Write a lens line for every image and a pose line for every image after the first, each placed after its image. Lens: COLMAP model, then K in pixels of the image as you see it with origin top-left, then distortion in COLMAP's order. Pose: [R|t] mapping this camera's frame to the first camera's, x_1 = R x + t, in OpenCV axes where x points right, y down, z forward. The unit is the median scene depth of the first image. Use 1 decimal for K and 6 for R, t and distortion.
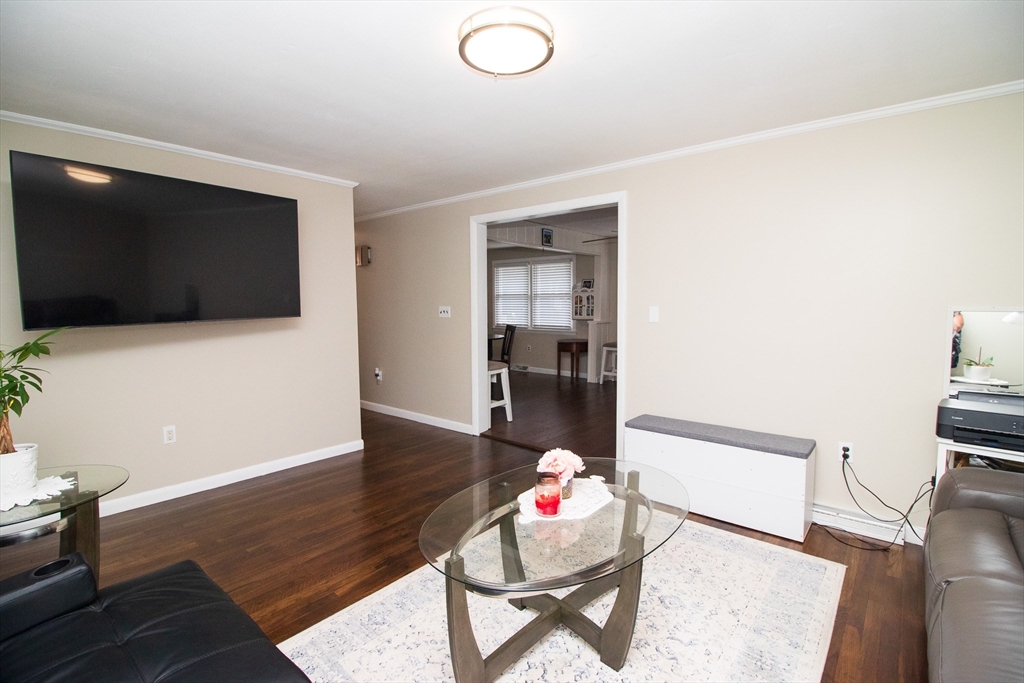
lens RADIAL K [[469.5, 0, 512.0], [0, 469.5, 341.5], [0, 0, 1]] dist [0.000572, -0.015747]
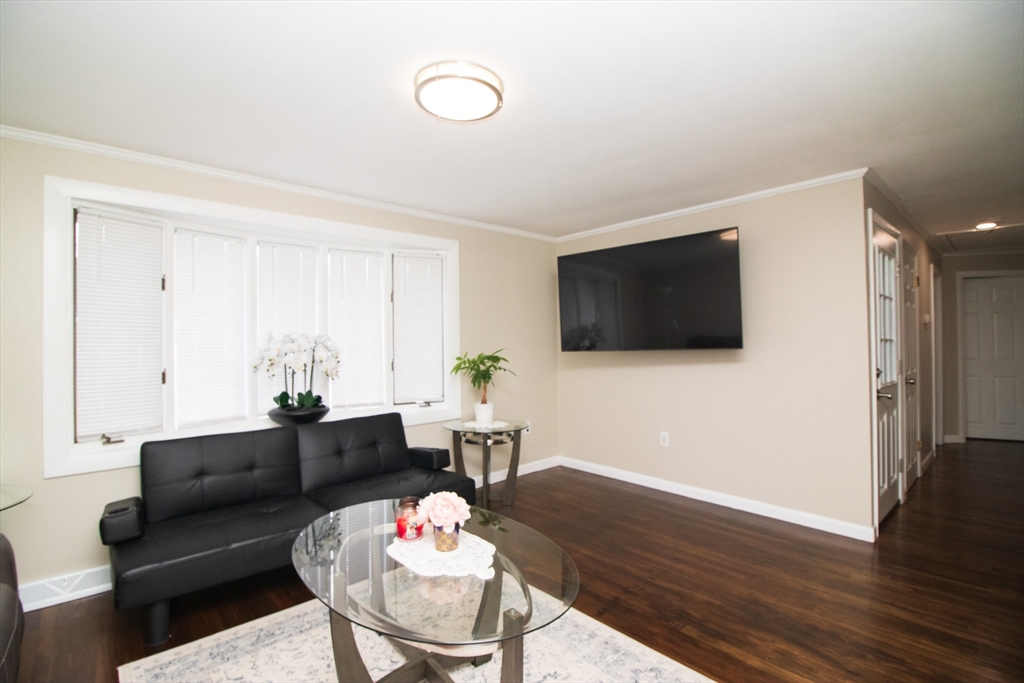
lens RADIAL K [[469.5, 0, 512.0], [0, 469.5, 341.5], [0, 0, 1]] dist [0.000572, -0.015747]
pose [[-0.123697, -0.004553, -0.992310, 0.537424], [-0.078563, 0.996895, 0.005219, -0.035721], [0.989205, 0.078605, -0.123671, 0.669835]]
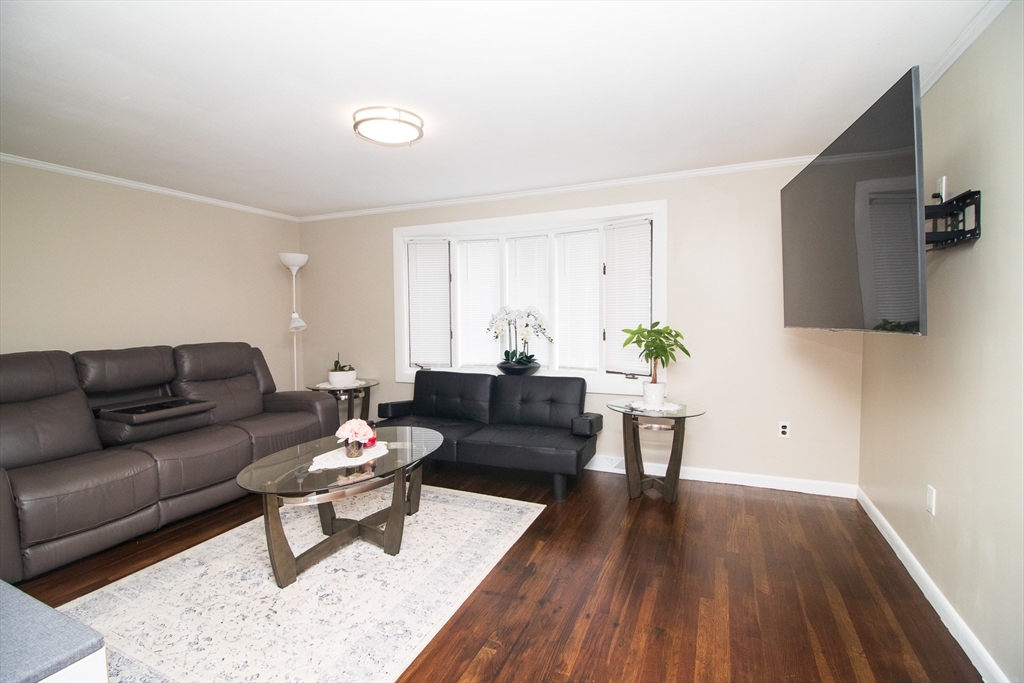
lens RADIAL K [[469.5, 0, 512.0], [0, 469.5, 341.5], [0, 0, 1]] dist [0.000572, -0.015747]
pose [[-0.954762, 0.026644, -0.296175, 0.034644], [-0.017504, 0.989216, 0.145416, -0.101872], [0.296855, 0.144022, -0.943999, 1.300726]]
